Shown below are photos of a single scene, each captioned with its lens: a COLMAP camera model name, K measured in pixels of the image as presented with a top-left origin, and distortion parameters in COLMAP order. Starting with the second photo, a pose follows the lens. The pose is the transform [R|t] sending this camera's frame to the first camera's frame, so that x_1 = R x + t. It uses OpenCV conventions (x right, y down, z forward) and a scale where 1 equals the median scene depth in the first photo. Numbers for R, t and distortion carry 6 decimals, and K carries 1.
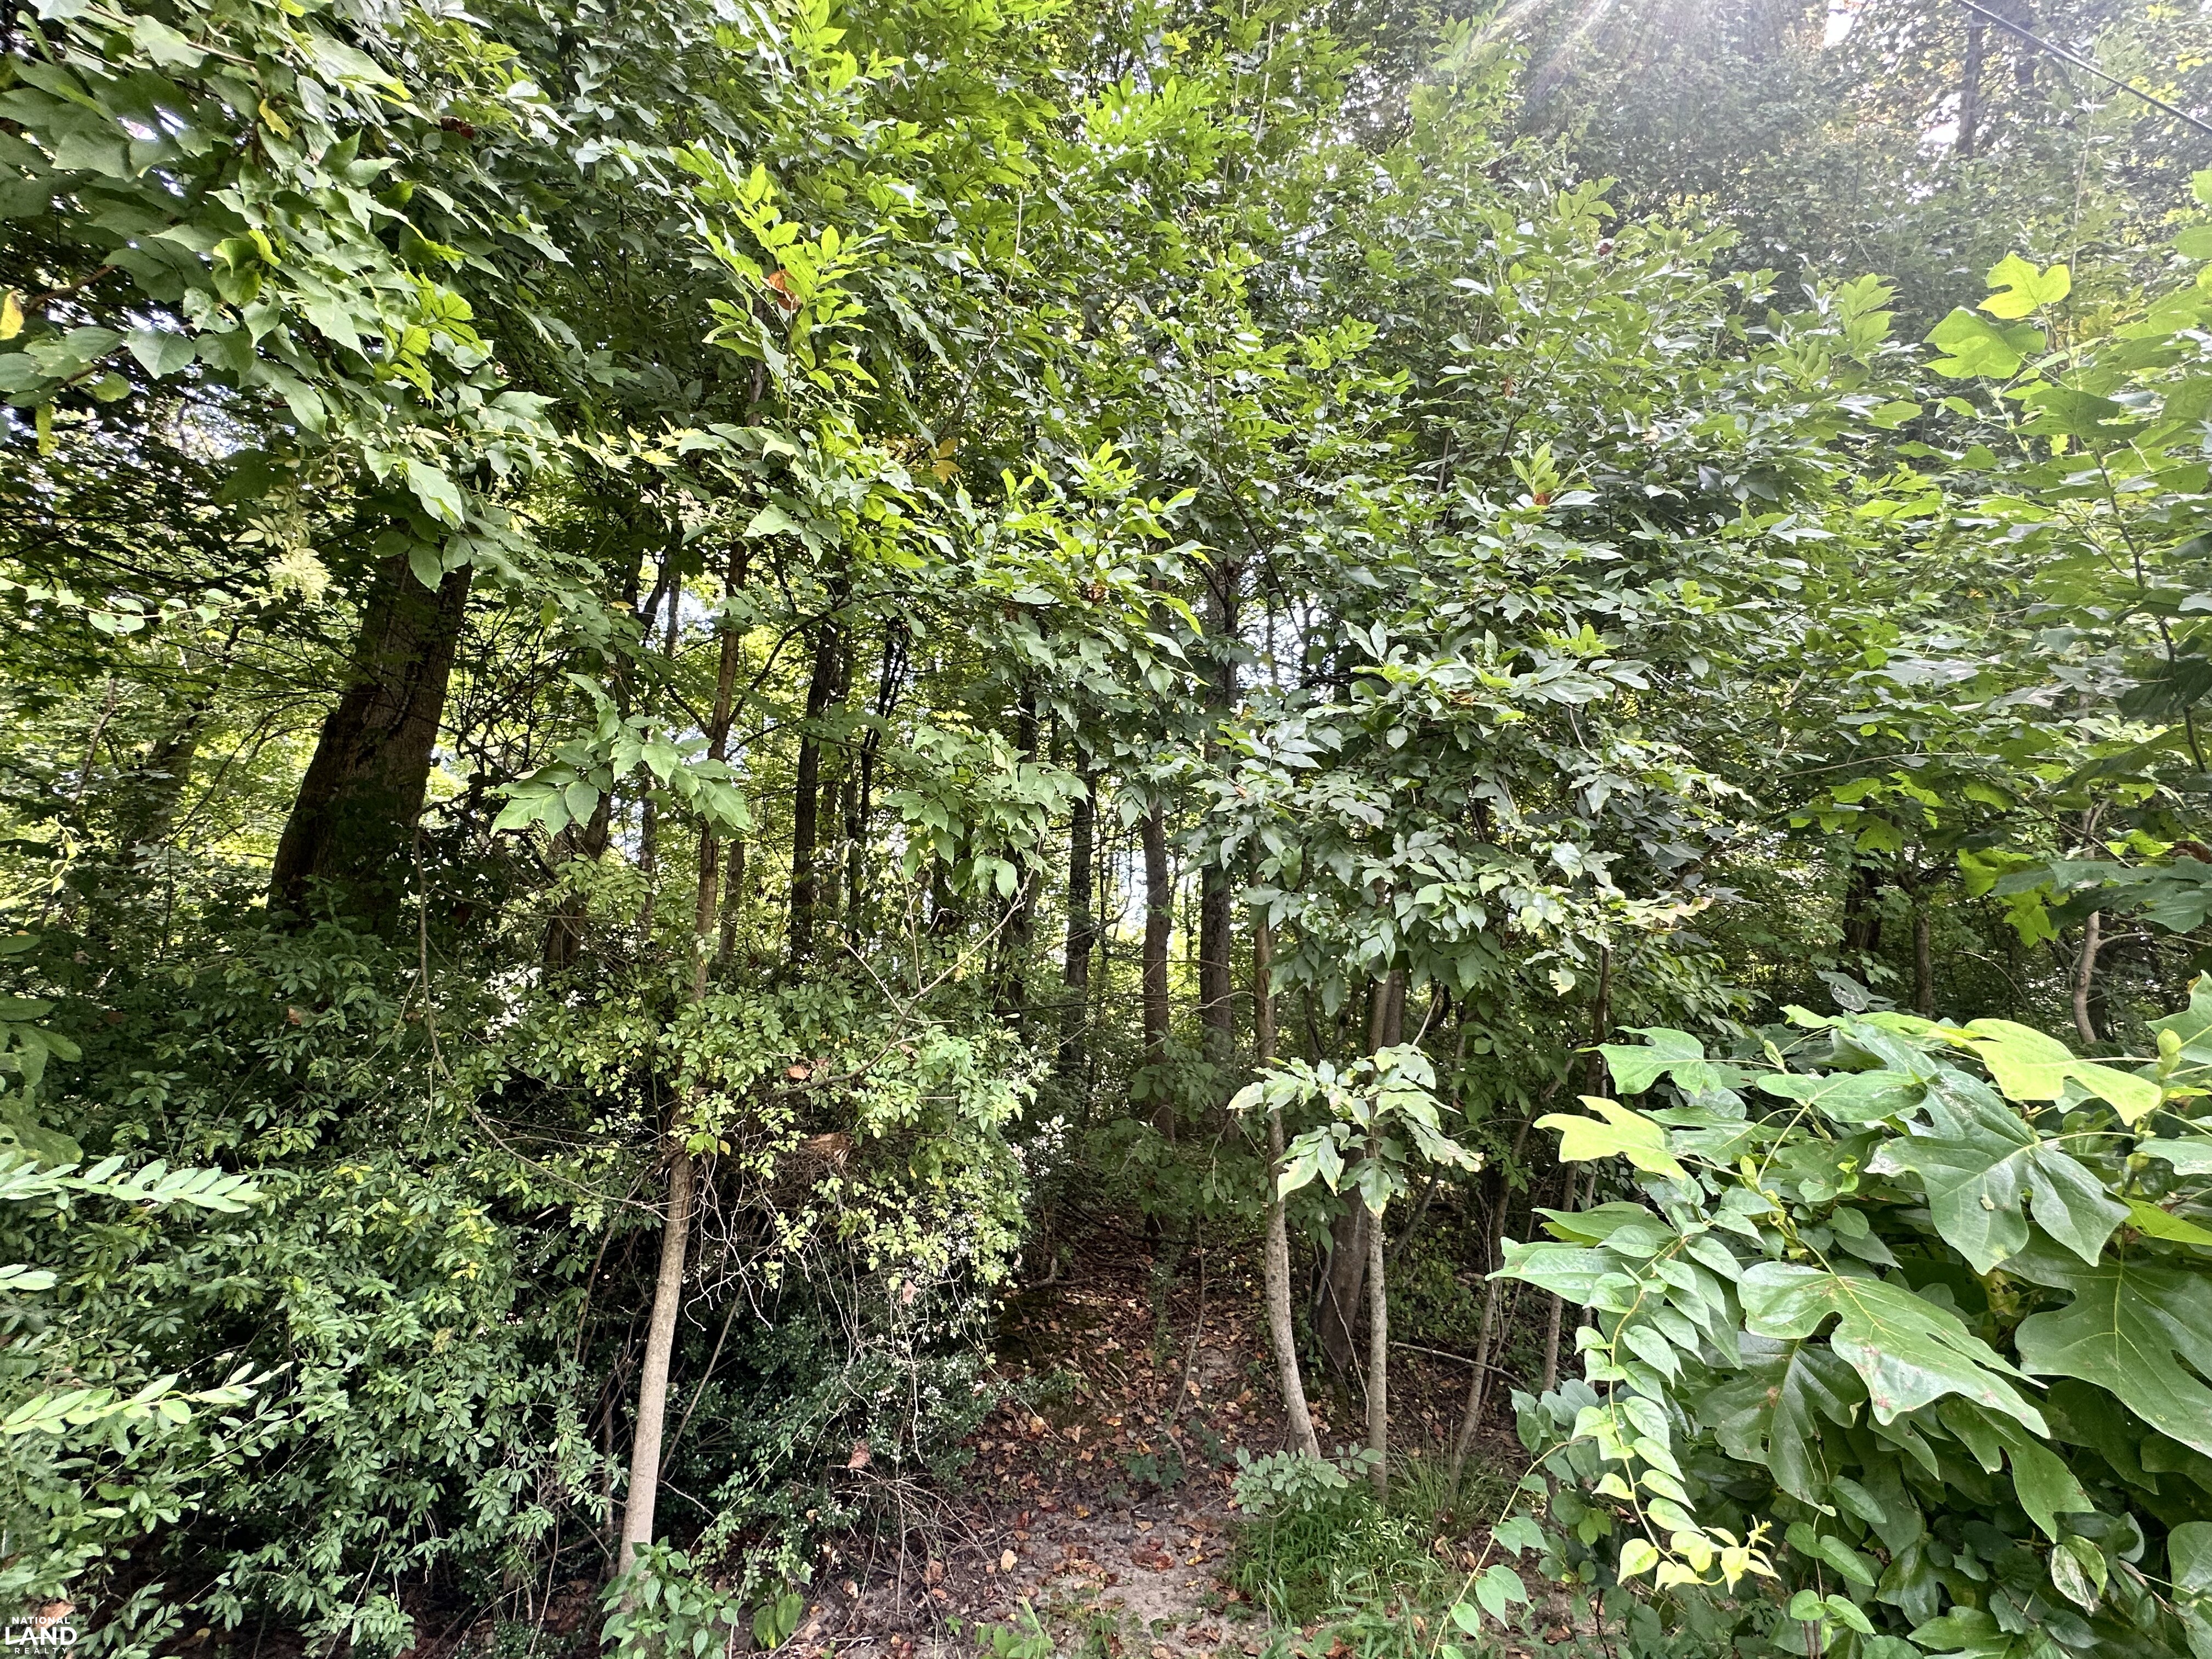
lens RADIAL K [[1032.1, 0, 1108.0], [0, 1032.1, 836.6], [0, 0, 1]] dist [-0.004084, 0.000652]
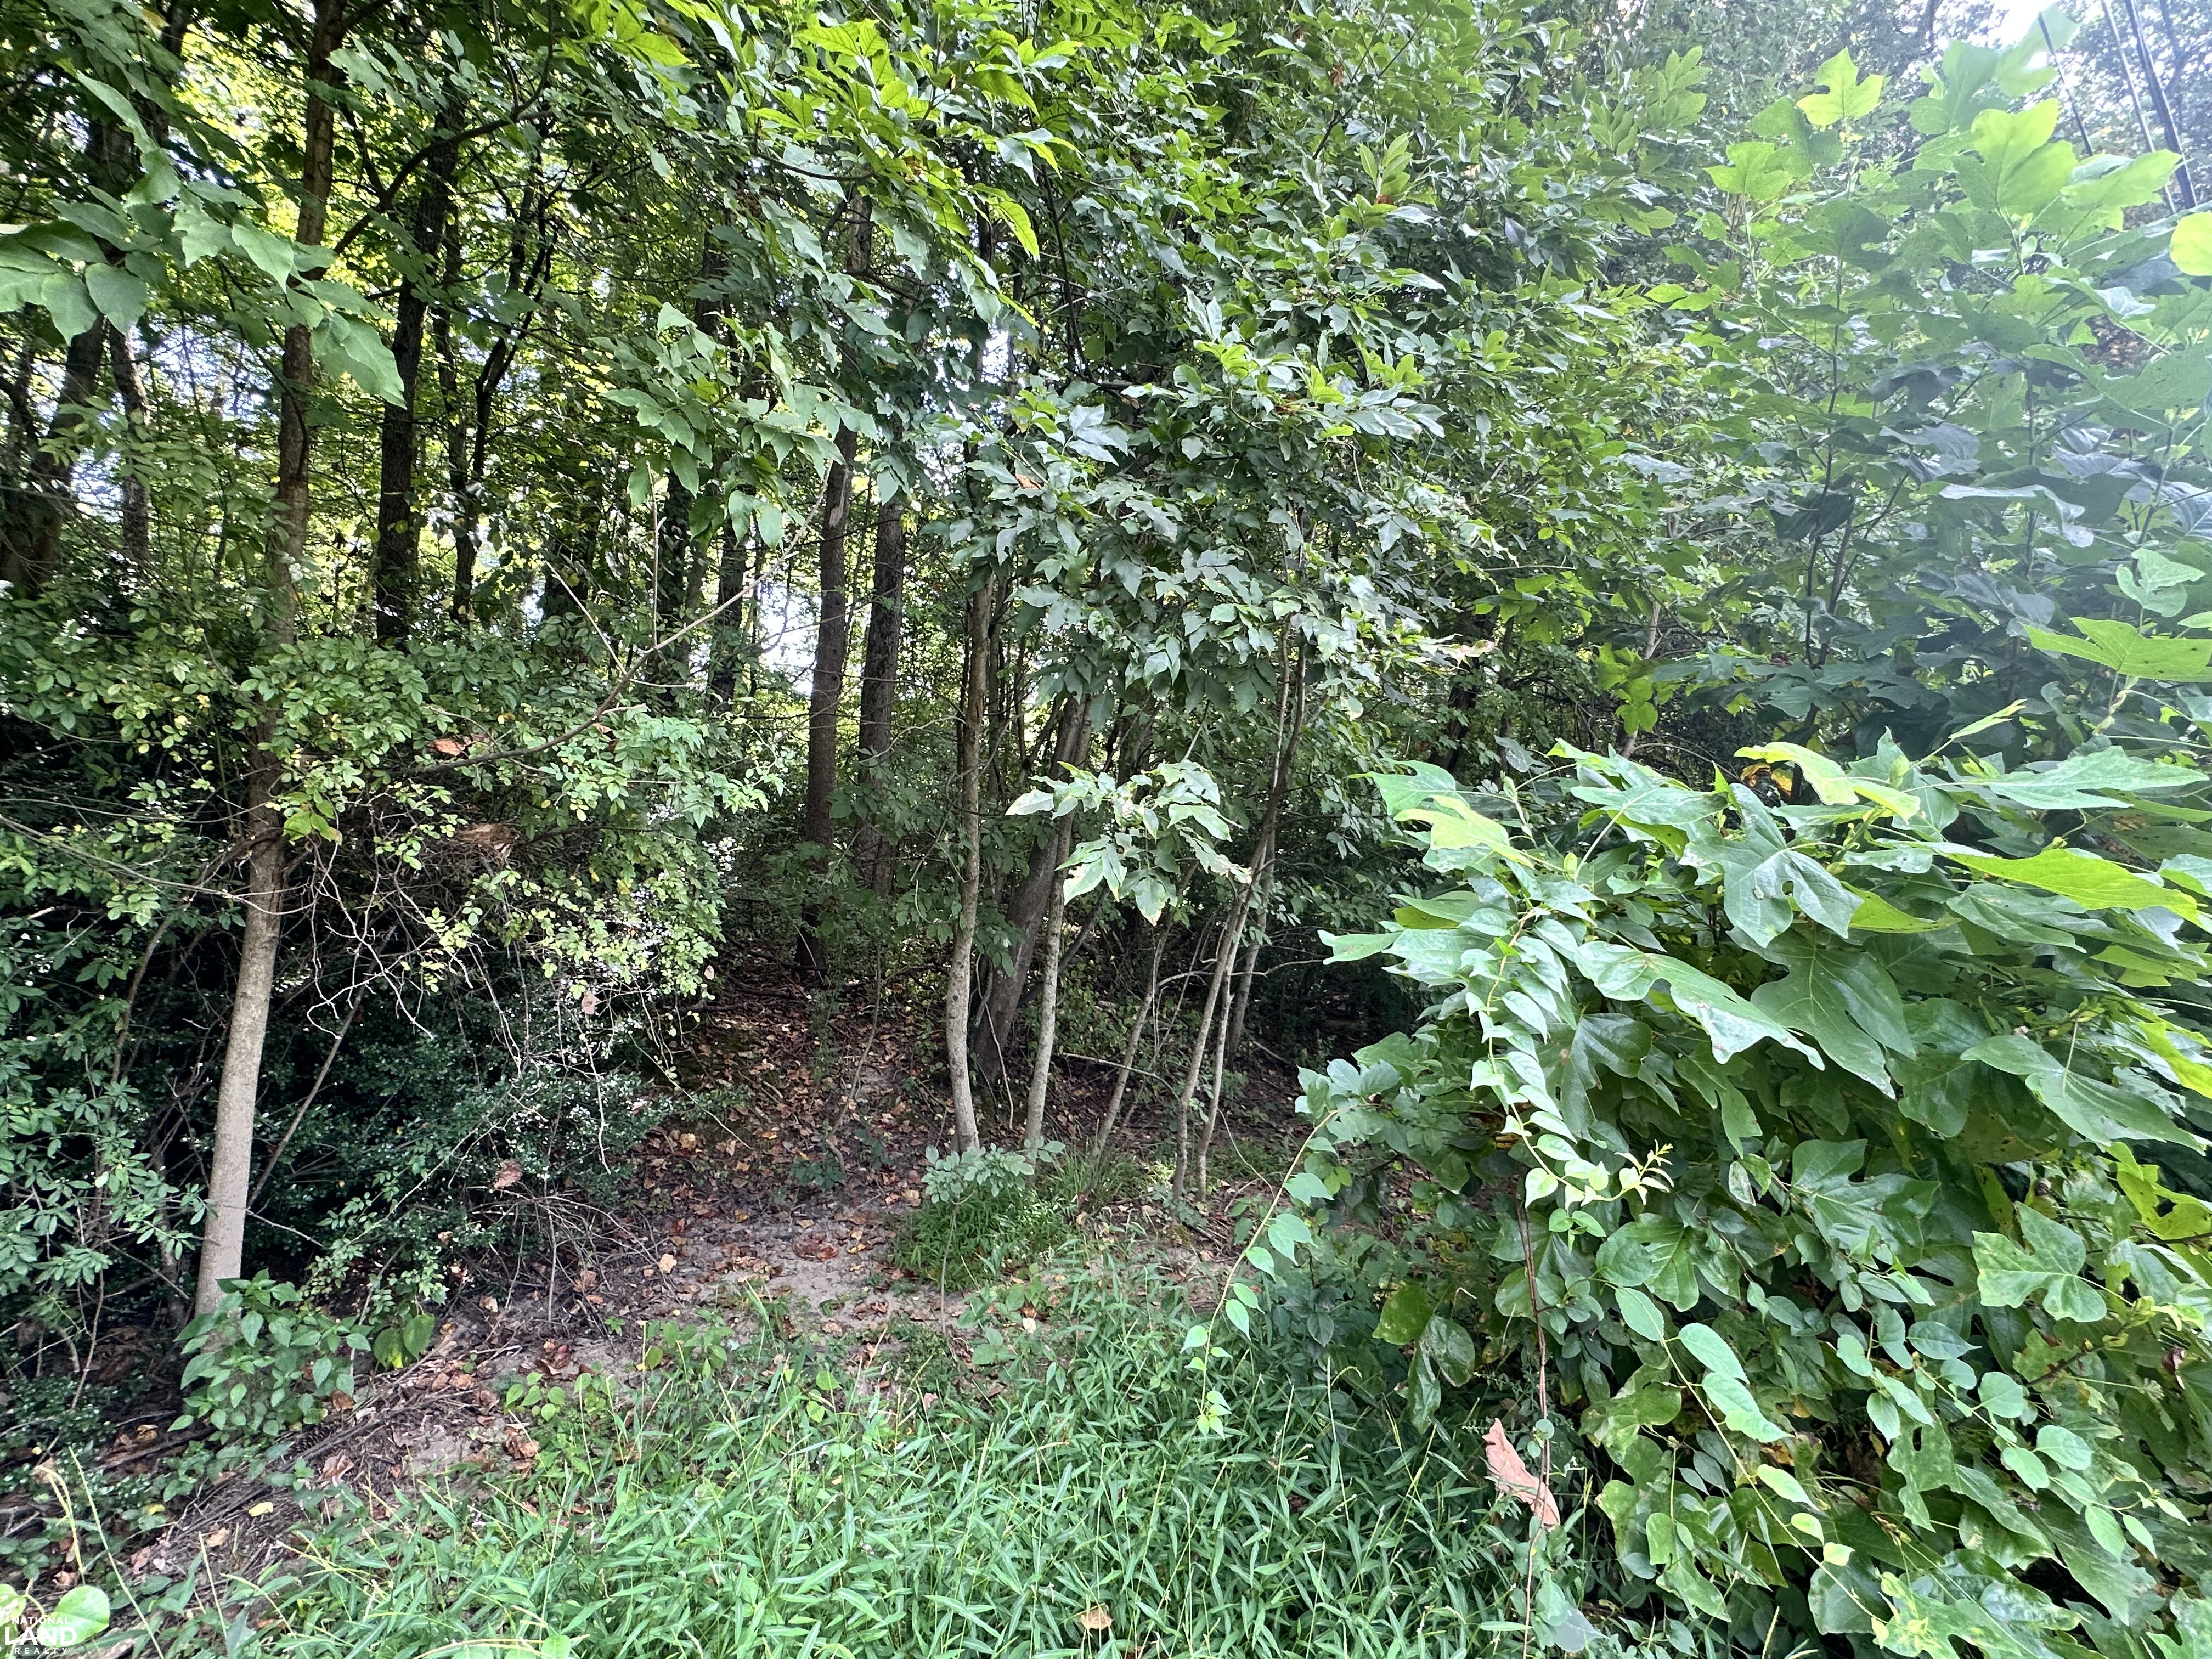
lens RADIAL K [[1032.1, 0, 1108.0], [0, 1032.1, 836.6], [0, 0, 1]] dist [-0.004084, 0.000652]
pose [[0.936876, 0.056795, 0.345019, -0.094476], [-0.135177, 0.968833, 0.207580, 0.061648], [-0.322476, -0.241115, 0.915354, 0.081522]]
